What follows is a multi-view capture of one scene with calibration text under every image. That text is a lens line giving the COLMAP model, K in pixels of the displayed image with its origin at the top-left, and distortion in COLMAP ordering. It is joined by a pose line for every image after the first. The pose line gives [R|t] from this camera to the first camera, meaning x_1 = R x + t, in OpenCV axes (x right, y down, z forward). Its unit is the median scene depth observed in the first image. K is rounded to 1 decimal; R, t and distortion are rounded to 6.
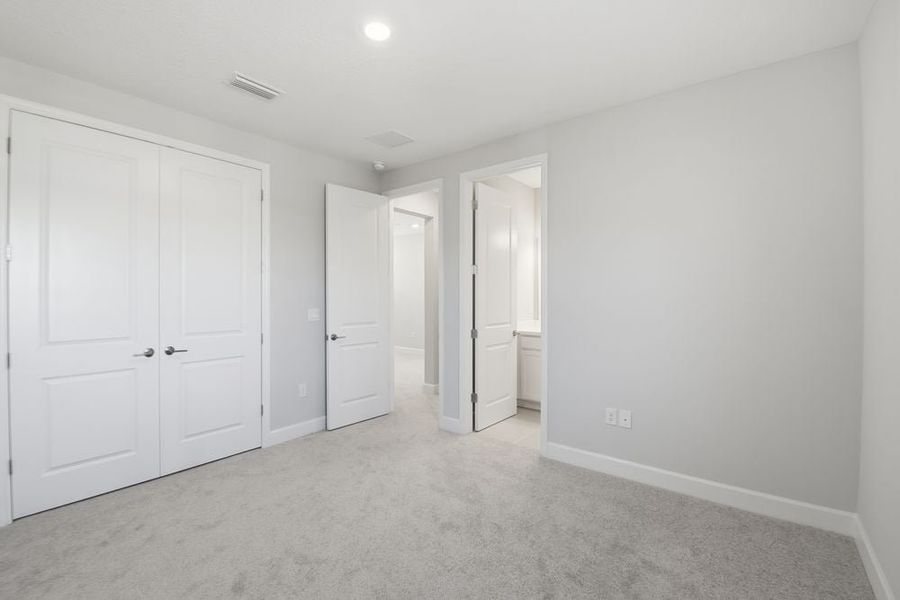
lens RADIAL K [[394.3, 0, 441.8], [0, 394.3, 301.3], [0, 0, 1]] dist [0.000986, -0.009887]
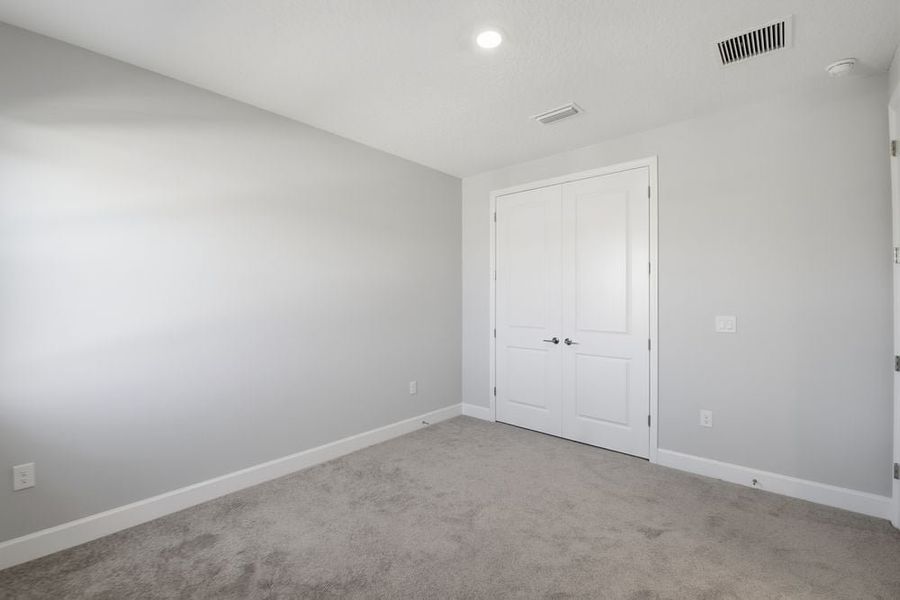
lens RADIAL K [[399.6, 0, 447.2], [0, 399.6, 295.3], [0, 0, 1]] dist [-0.009177, -0.000998]
pose [[-0.064399, -0.002406, -0.997921, 0.620000], [-0.012811, 0.999917, -0.001584, -0.017478], [0.997842, 0.012682, -0.064425, 0.688351]]
